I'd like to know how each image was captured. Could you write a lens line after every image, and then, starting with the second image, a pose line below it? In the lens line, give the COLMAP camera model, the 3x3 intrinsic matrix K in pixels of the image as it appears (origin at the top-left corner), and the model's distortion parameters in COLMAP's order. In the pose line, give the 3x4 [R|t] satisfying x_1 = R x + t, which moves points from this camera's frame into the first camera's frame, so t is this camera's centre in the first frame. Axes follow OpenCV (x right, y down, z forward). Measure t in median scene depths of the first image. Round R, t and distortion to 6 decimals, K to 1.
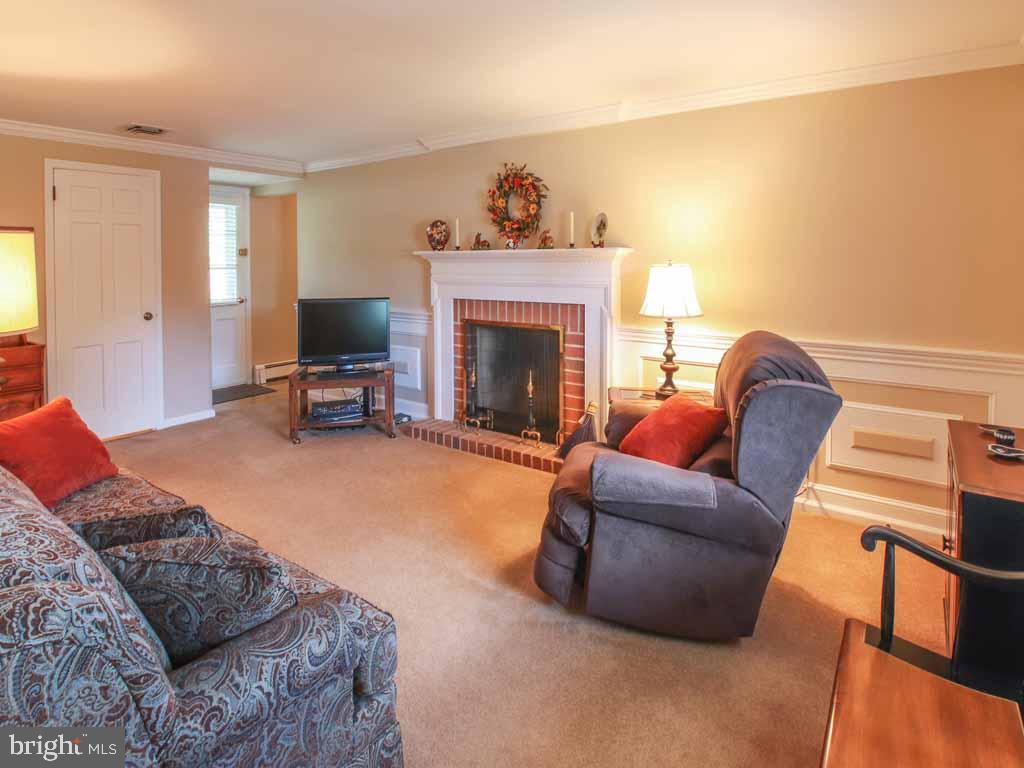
lens RADIAL K [[548.7, 0, 512.0], [0, 548.7, 384.0], [0, 0, 1]] dist [0.002156, -0.012588]
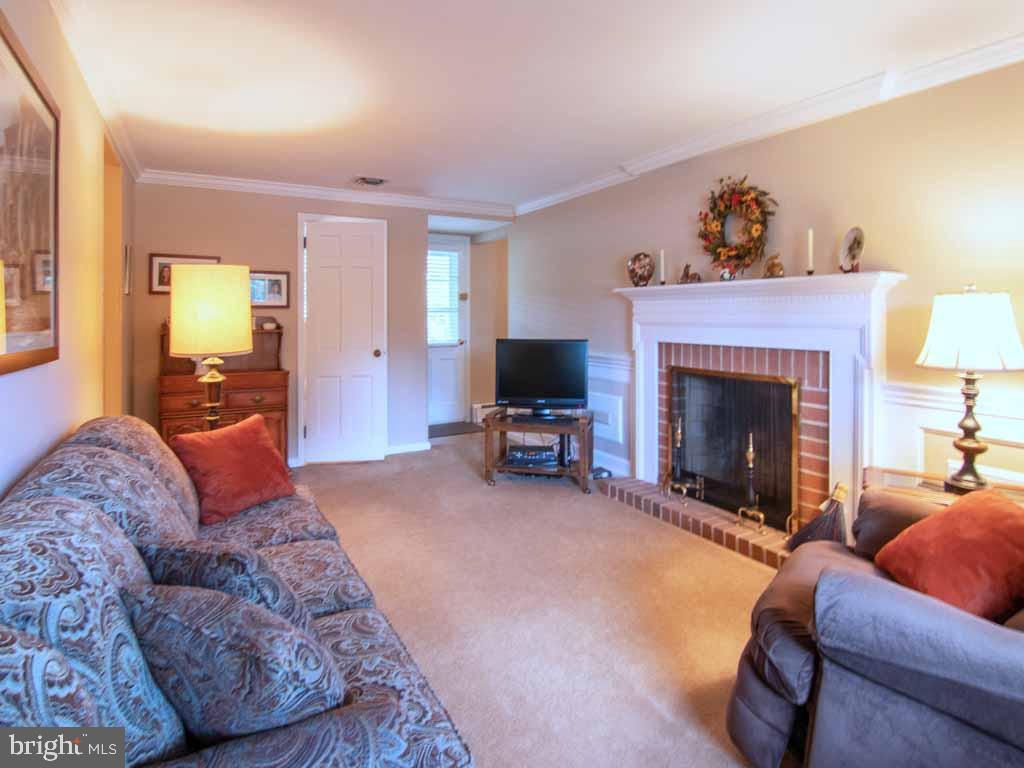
lens RADIAL K [[533.3, 0, 509.0], [0, 533.3, 366.1], [0, 0, 1]] dist [-0.001209, -0.012545]
pose [[0.901657, 0.040254, -0.430574, 0.051049], [-0.096215, 0.989376, -0.108986, -0.002956], [0.421612, 0.139695, 0.895951, 0.163871]]
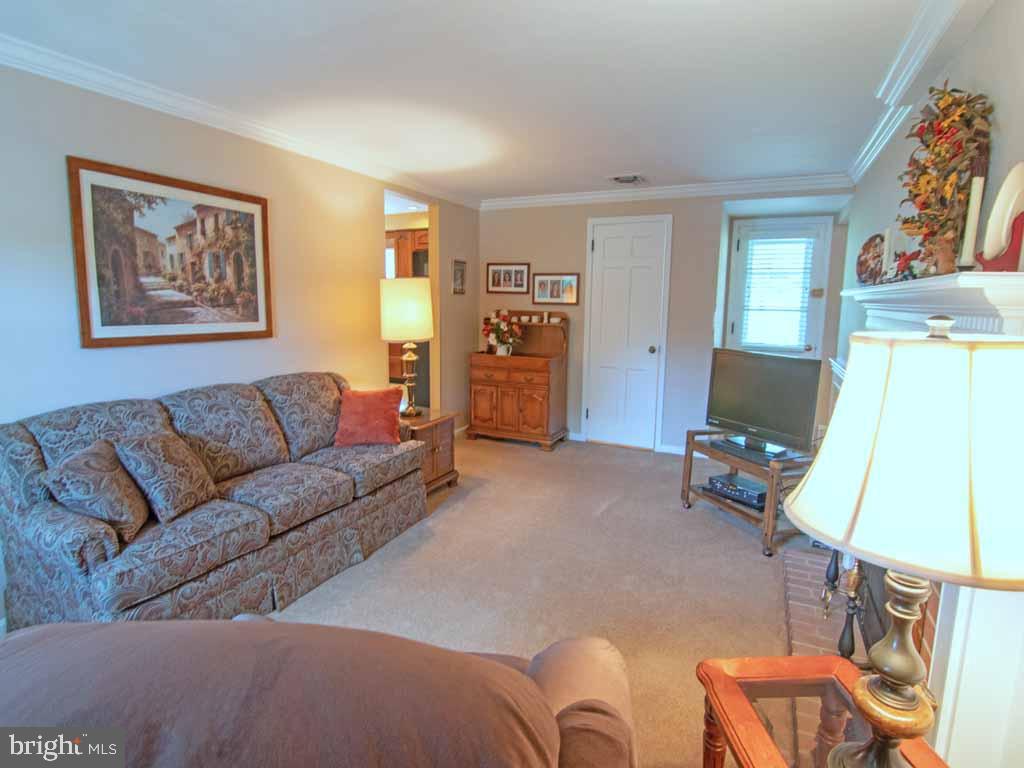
lens RADIAL K [[523.6, 0, 512.0], [0, 523.6, 384.0], [0, 0, 1]] dist [0.000832, -0.043776]
pose [[0.156881, 0.164405, -0.973837, 0.315509], [-0.239320, 0.962988, 0.124020, -0.113890], [0.958183, 0.213602, 0.190420, 0.531217]]
